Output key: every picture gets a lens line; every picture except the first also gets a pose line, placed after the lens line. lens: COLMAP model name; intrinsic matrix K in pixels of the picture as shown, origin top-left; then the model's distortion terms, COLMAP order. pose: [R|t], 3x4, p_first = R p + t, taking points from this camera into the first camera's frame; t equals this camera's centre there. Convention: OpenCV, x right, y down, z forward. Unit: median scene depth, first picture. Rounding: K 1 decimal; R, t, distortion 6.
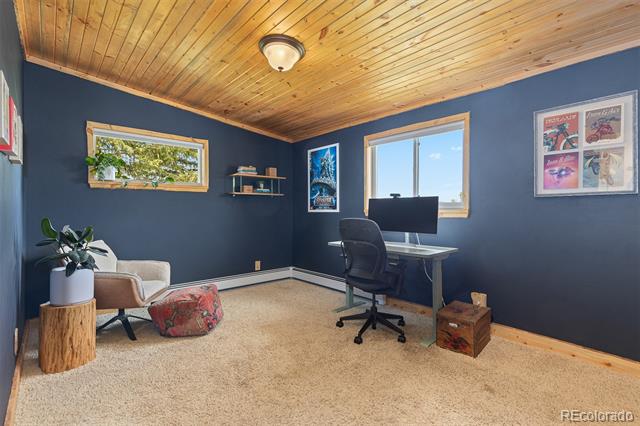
lens RADIAL K [[294.2, 0, 320.2], [0, 294.2, 214.3], [0, 0, 1]] dist [0.000101, 0.000001]
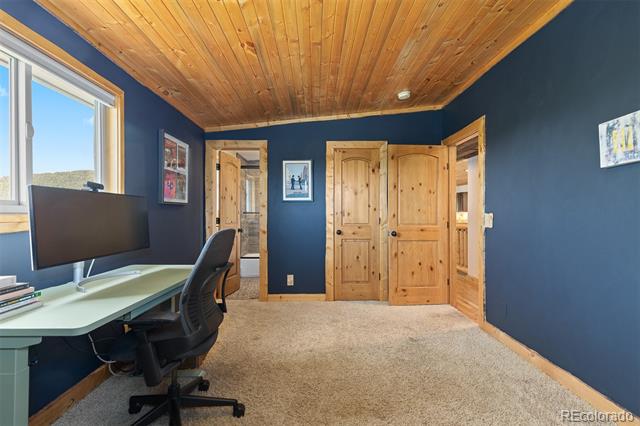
lens RADIAL K [[294.2, 0, 320.1], [0, 294.2, 215.4], [0, 0, 1]] dist [0.000101, 0.000001]
pose [[-0.750945, 0.007349, 0.660324, -0.356215], [0.005850, 0.999973, -0.004477, -0.010684], [-0.660339, 0.000501, -0.750968, 1.121864]]
